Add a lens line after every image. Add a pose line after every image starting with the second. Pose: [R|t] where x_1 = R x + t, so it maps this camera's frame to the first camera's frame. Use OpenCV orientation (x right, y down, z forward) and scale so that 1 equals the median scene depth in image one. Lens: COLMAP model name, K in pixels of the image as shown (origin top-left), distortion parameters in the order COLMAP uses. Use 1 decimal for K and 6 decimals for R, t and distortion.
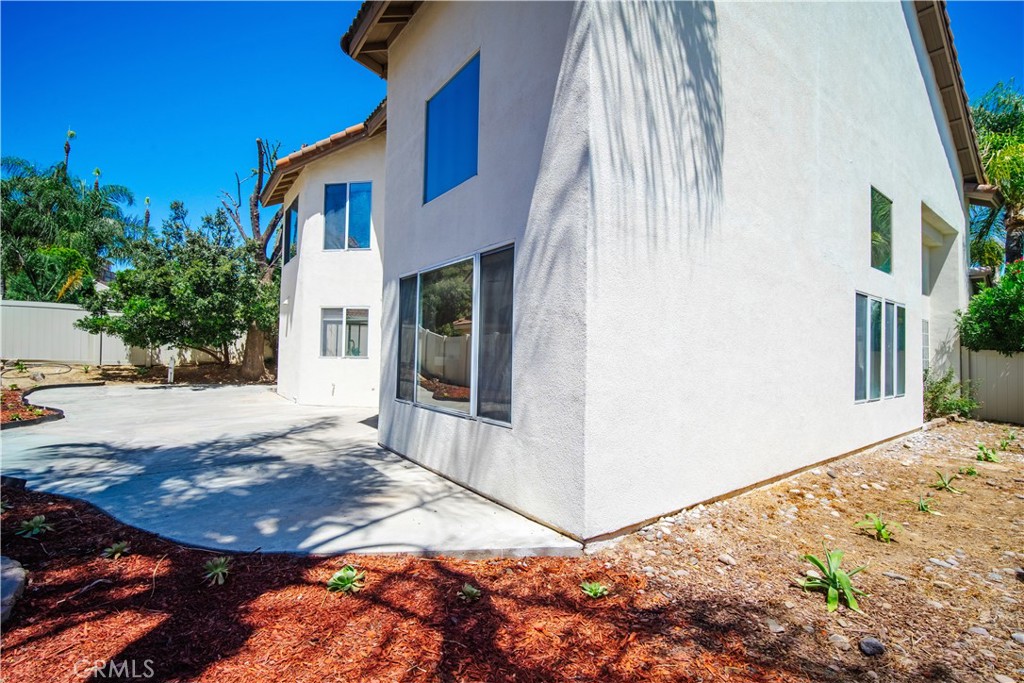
lens RADIAL K [[454.1, 0, 507.1], [0, 454.1, 337.6], [0, 0, 1]] dist [-0.001528, 0.001480]
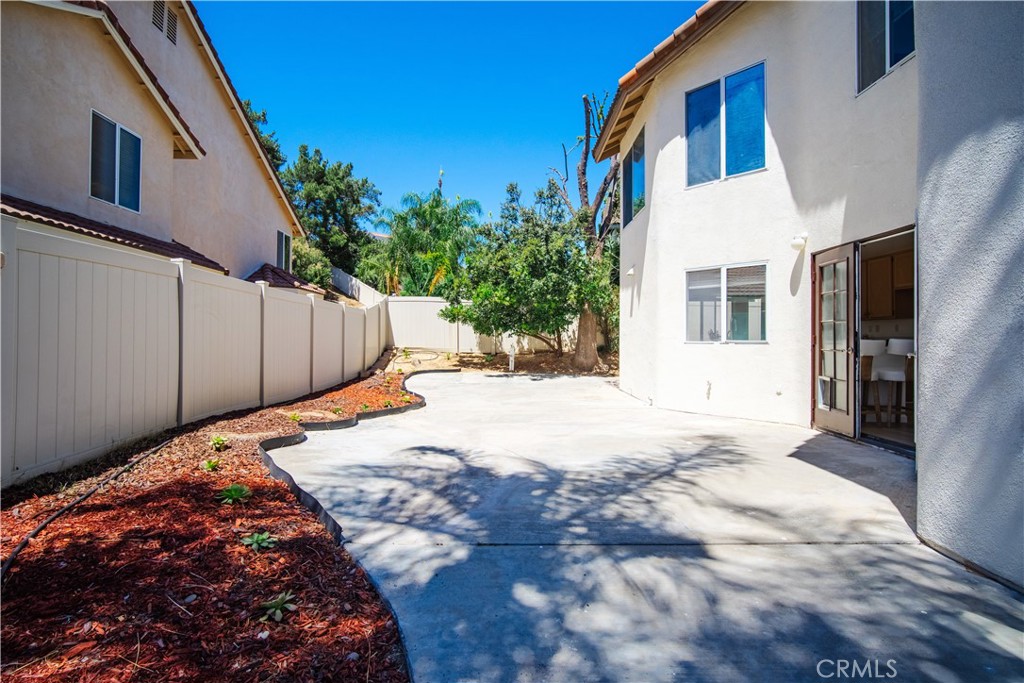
lens RADIAL K [[454.1, 0, 507.1], [0, 454.1, 337.6], [0, 0, 1]] dist [-0.001528, 0.001480]
pose [[0.800344, -0.013082, -0.599399, -0.172198], [0.026877, 0.999540, 0.014074, 0.014517], [0.598939, -0.027374, 0.800327, 0.226238]]
